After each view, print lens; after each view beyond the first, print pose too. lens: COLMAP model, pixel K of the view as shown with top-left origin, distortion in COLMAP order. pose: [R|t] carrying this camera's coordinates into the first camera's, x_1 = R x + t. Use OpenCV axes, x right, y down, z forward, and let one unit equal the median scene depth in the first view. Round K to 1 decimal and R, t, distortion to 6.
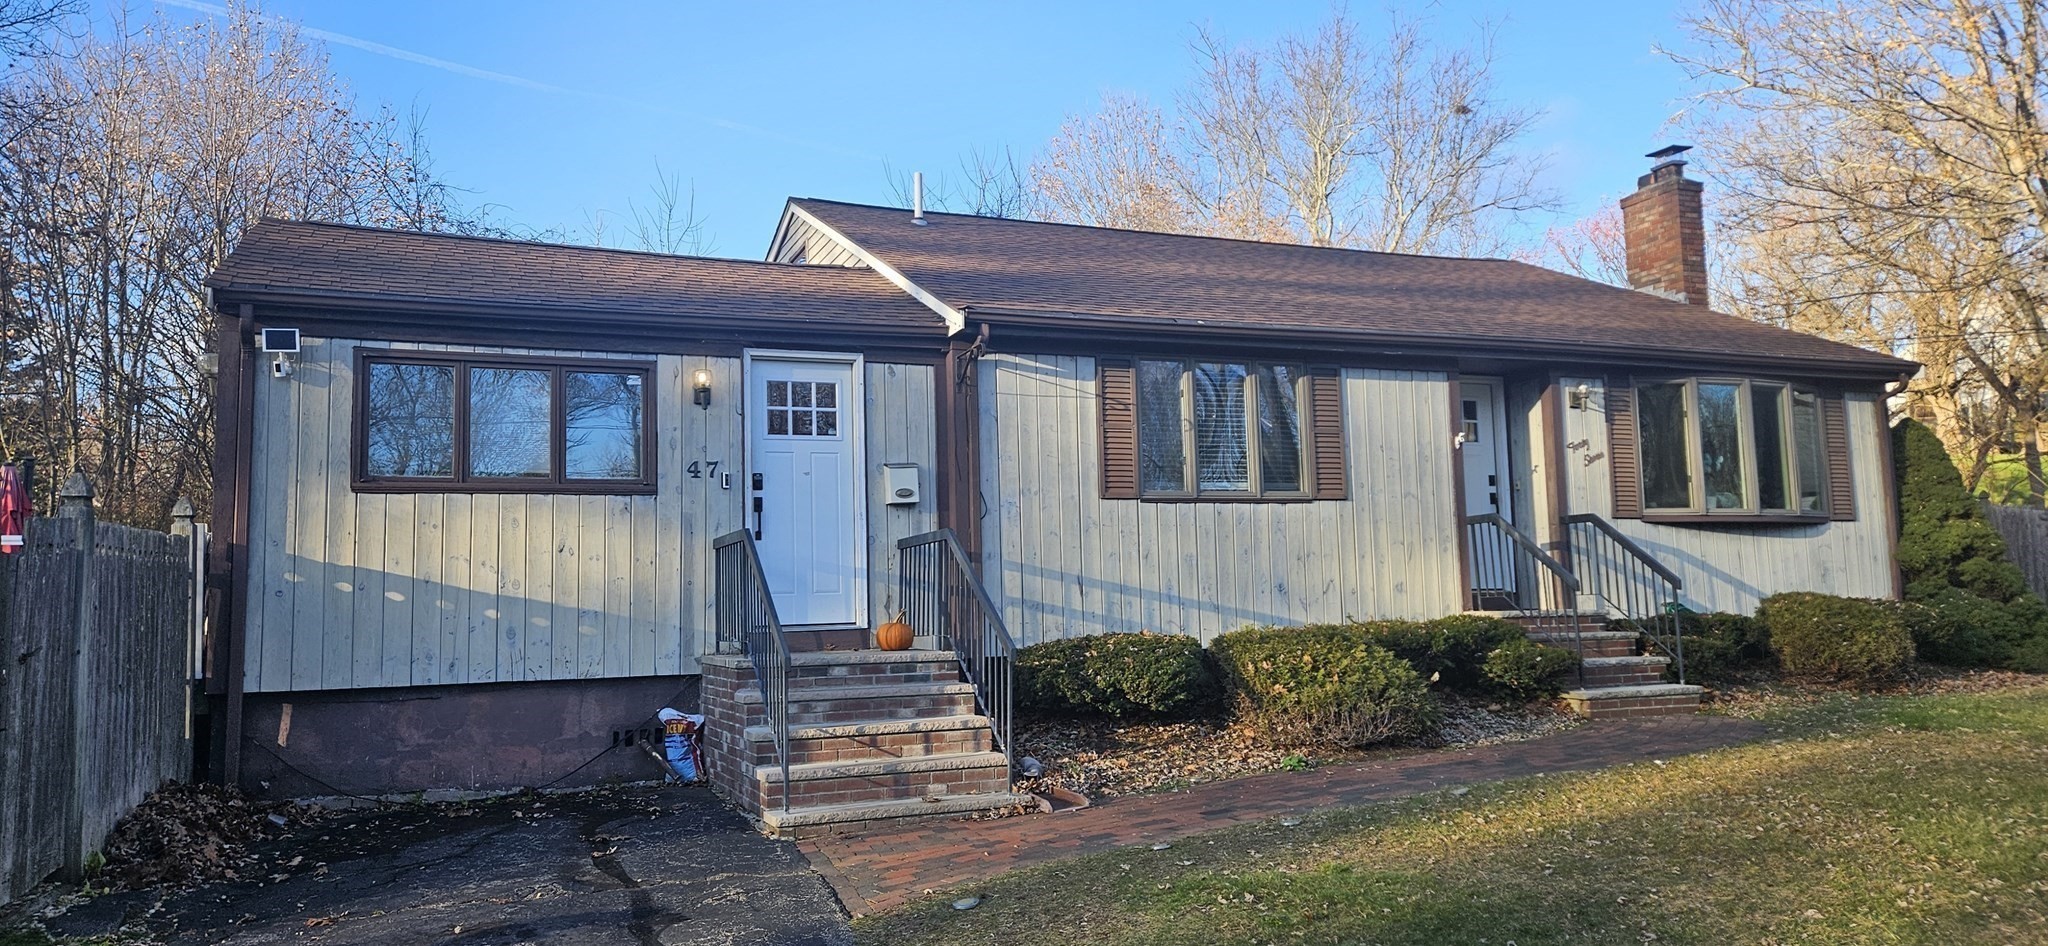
lens RADIAL K [[1352.4, 0, 1024.0], [0, 1352.4, 473.0], [0, 0, 1]] dist [0.083898, -0.056183]
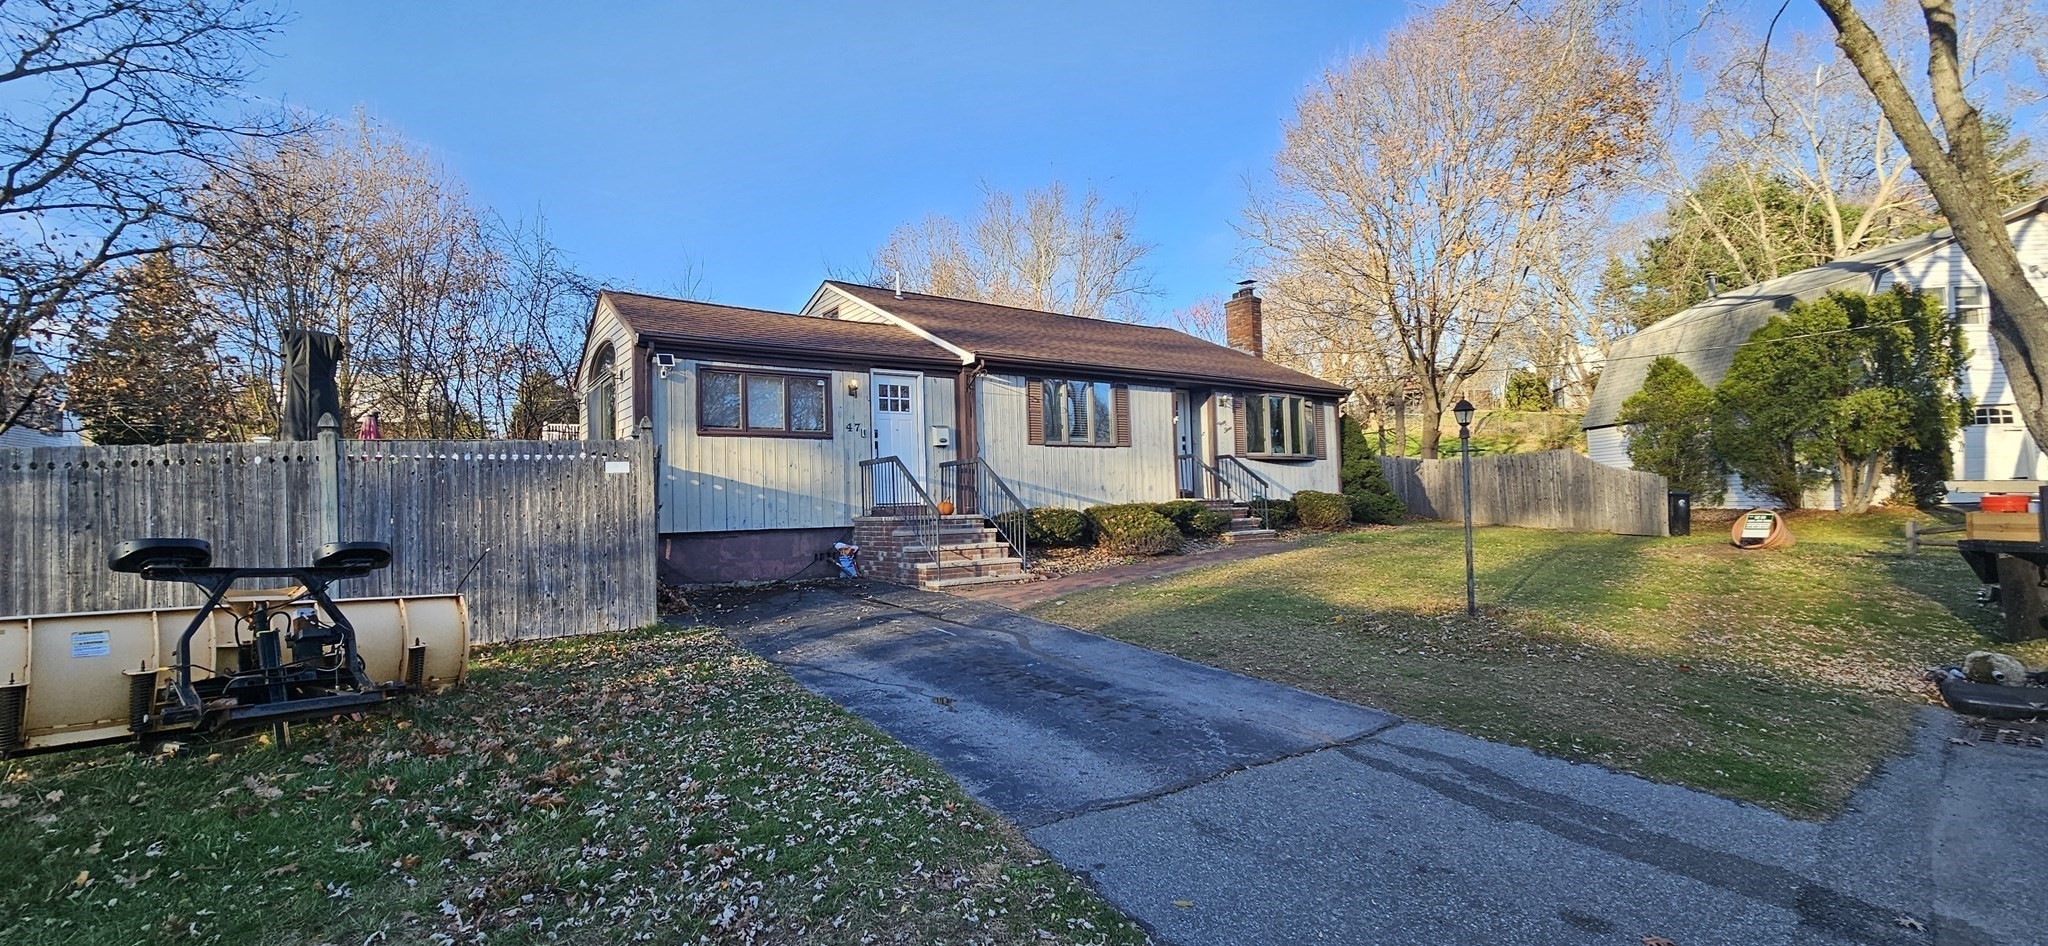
lens RADIAL K [[833.1, 0, 1024.0], [0, 833.1, 473.0], [0, 0, 1]] dist [-0.001058, 0.000060]
pose [[0.970678, 0.006071, 0.240305, -0.258927], [-0.017962, 0.998718, 0.047323, 0.001847], [-0.239710, -0.050252, 0.969543, -0.252082]]
